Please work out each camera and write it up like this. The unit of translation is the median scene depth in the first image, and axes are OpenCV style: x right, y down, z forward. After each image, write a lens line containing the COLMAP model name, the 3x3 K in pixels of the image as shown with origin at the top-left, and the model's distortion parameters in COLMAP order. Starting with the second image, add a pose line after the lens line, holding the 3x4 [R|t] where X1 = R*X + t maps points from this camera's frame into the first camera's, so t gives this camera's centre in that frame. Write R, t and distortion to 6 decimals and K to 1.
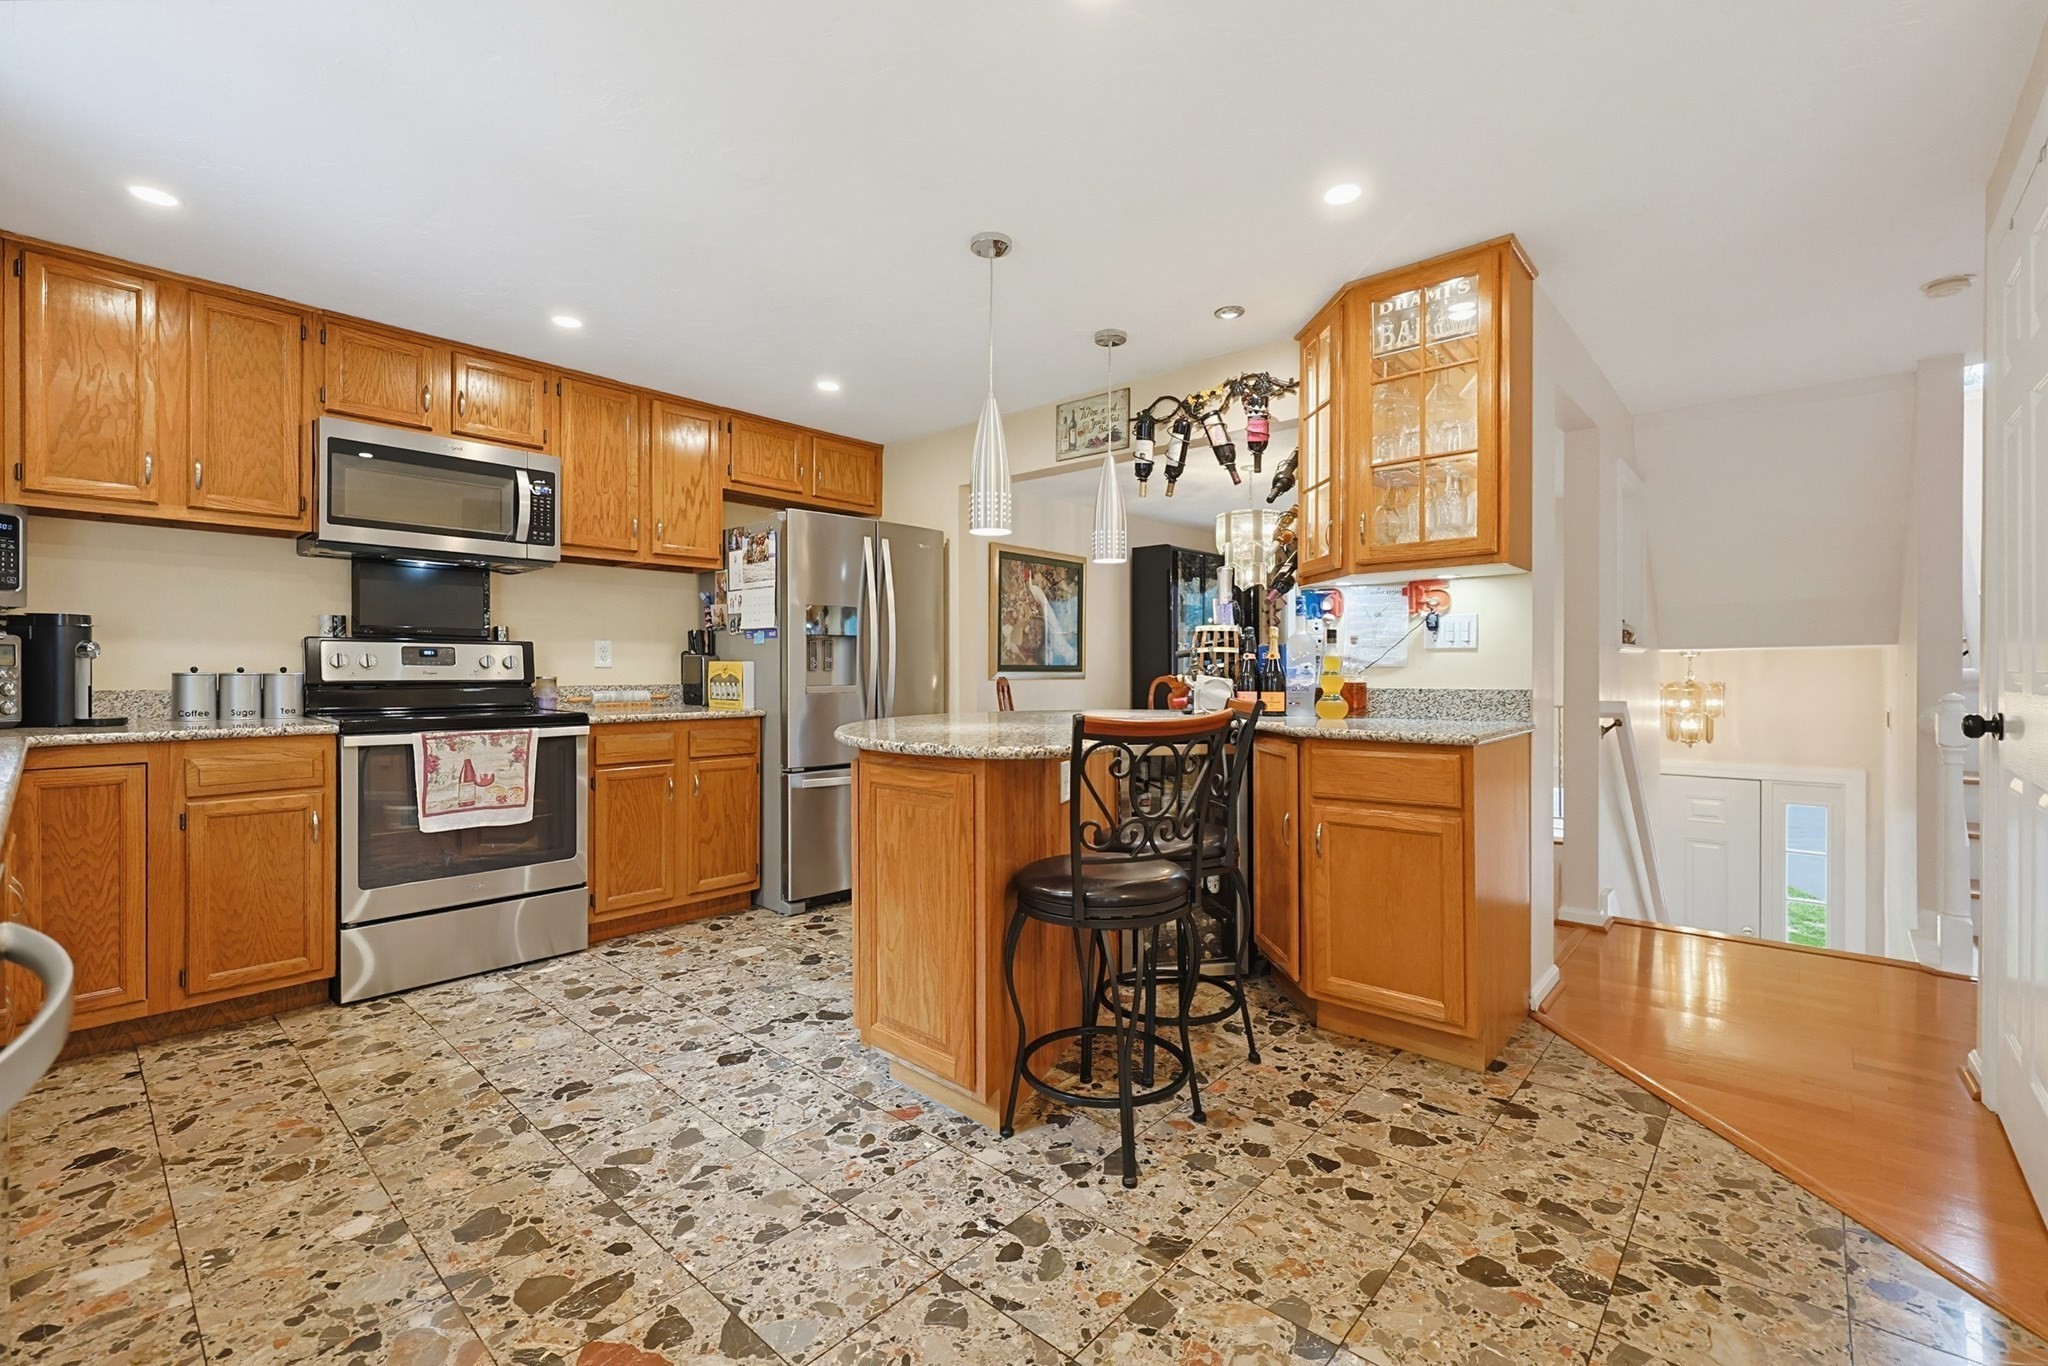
lens RADIAL K [[872.0, 0, 1024.6], [0, 872.0, 675.4], [0, 0, 1]] dist [-0.001306, 0.000044]
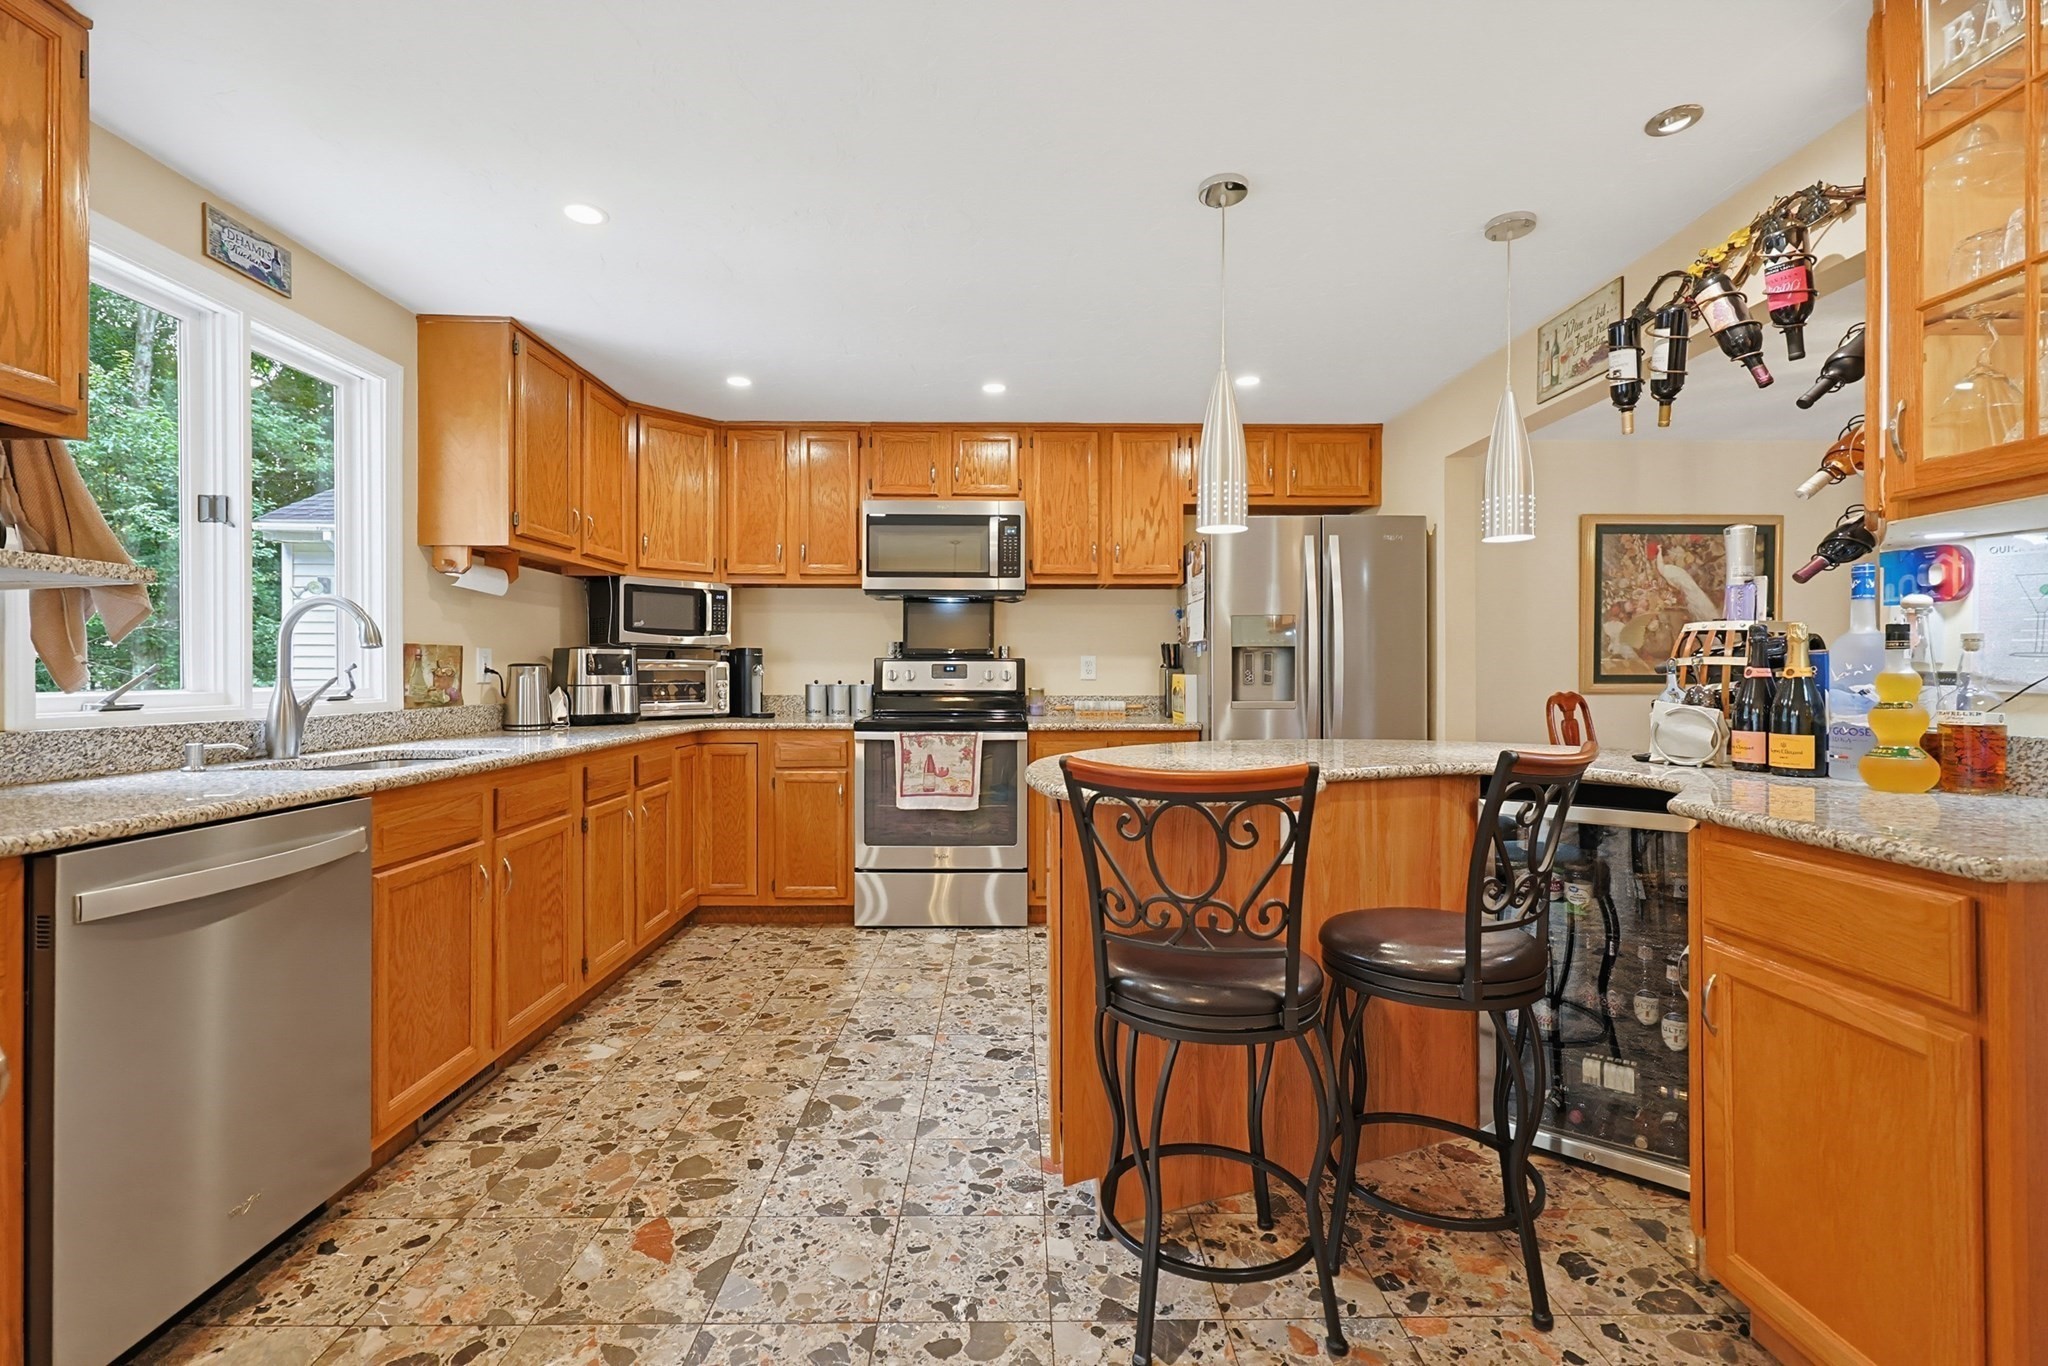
lens RADIAL K [[872.0, 0, 1020.9], [0, 872.0, 673.5], [0, 0, 1]] dist [-0.001306, 0.000044]
pose [[0.676730, 0.001240, -0.736230, 0.384912], [-0.004472, 0.999987, -0.002427, -0.018944], [0.736217, 0.004934, 0.676727, 0.243245]]
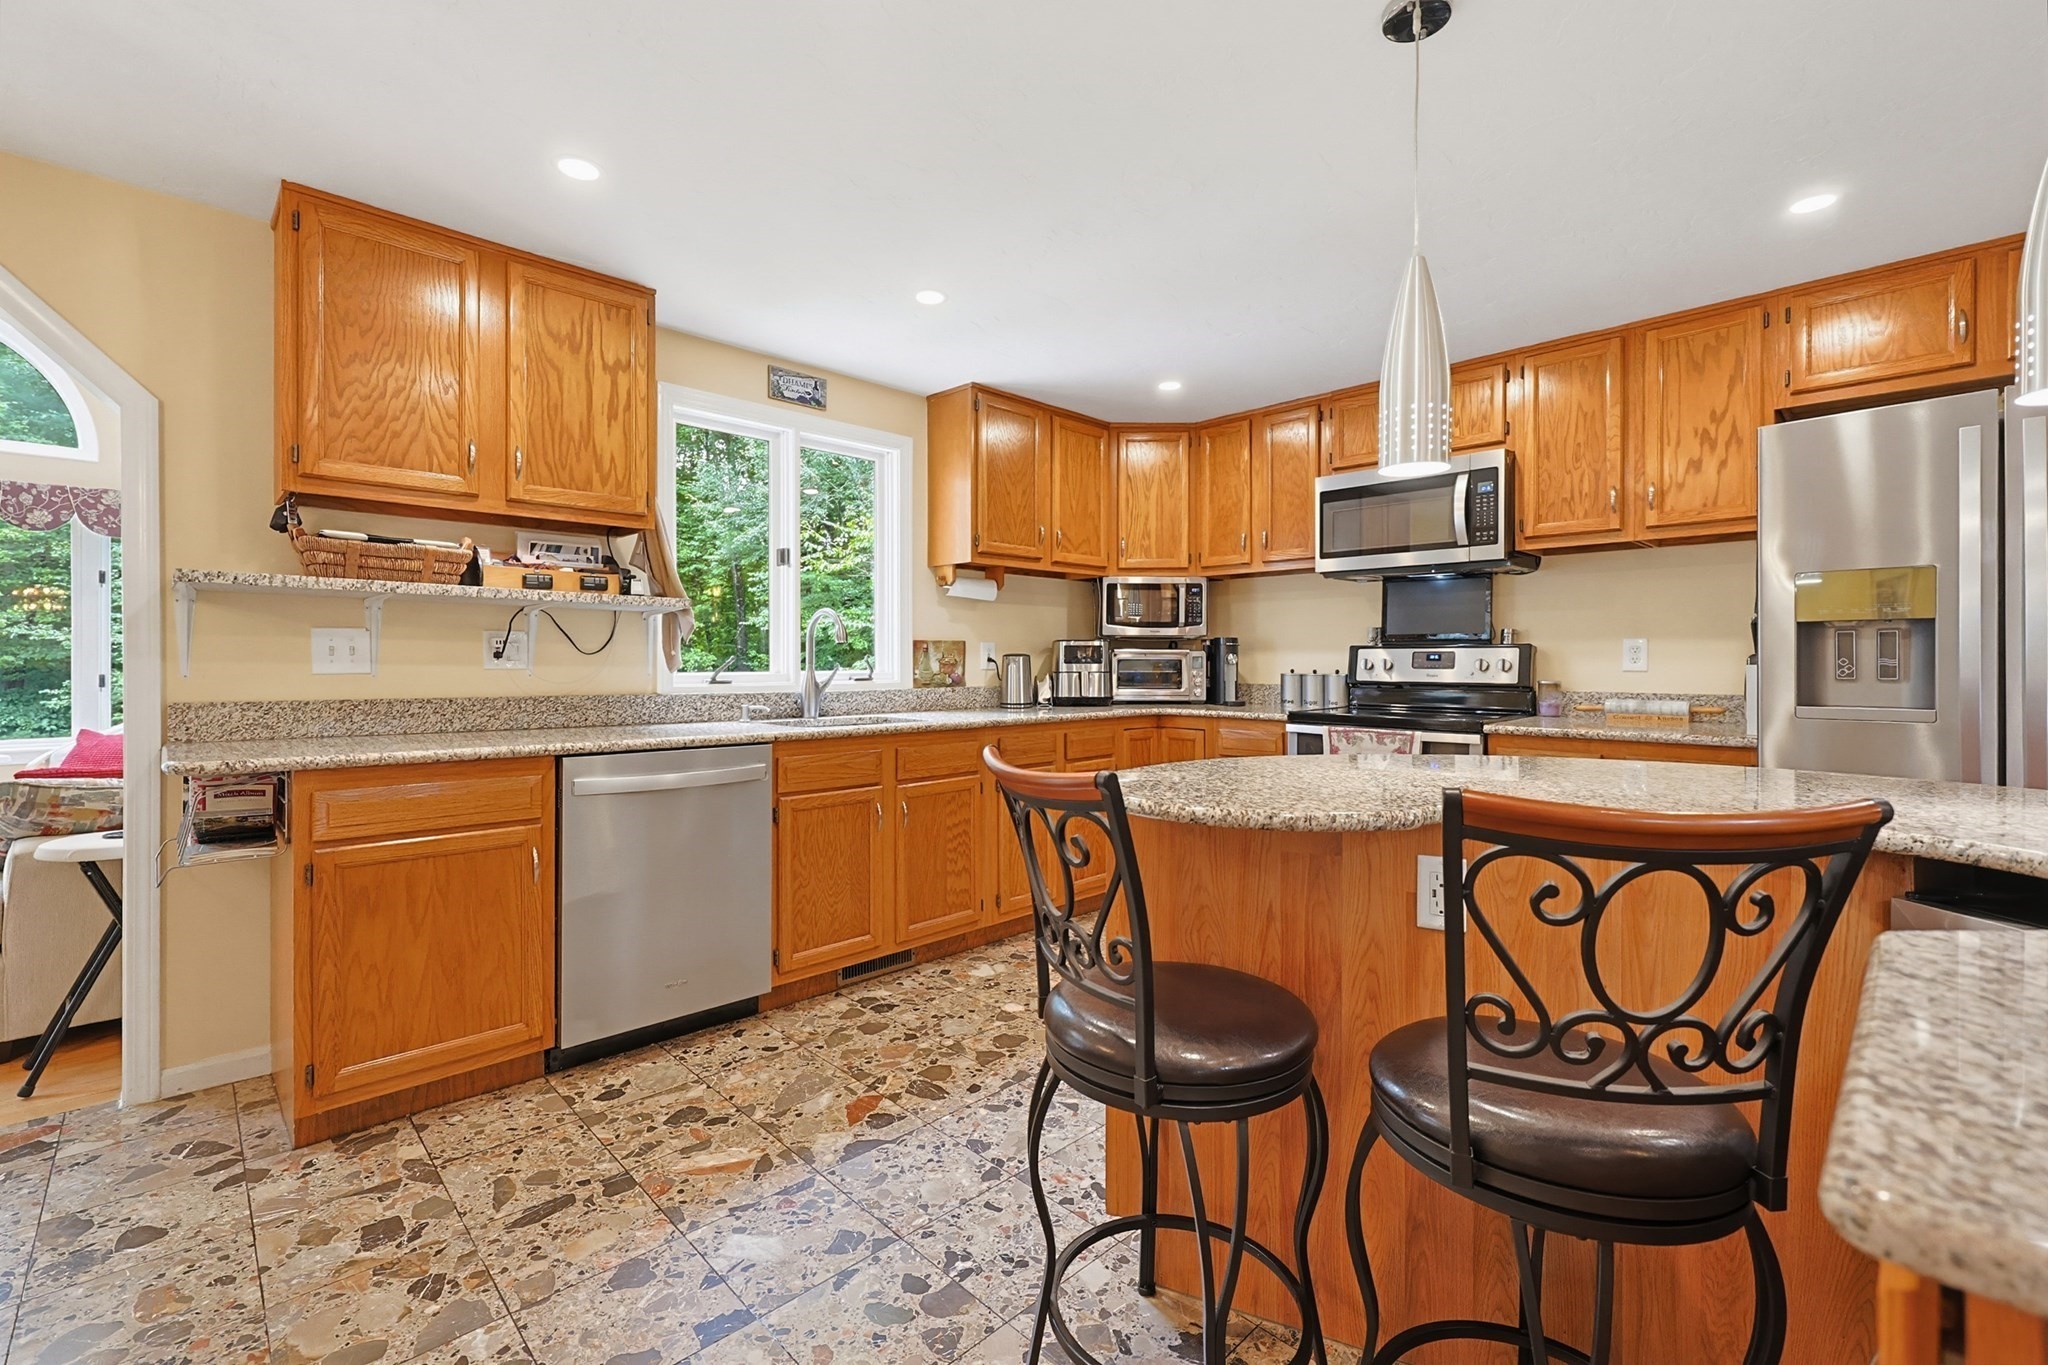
lens RADIAL K [[872.0, 0, 1028.8], [0, 872.0, 667.1], [0, 0, 1]] dist [-0.001306, 0.000044]
pose [[-0.063276, 0.007533, -0.997968, 0.520062], [-0.005959, 0.999951, 0.007926, -0.021951], [0.997978, 0.006448, -0.063228, 0.649960]]
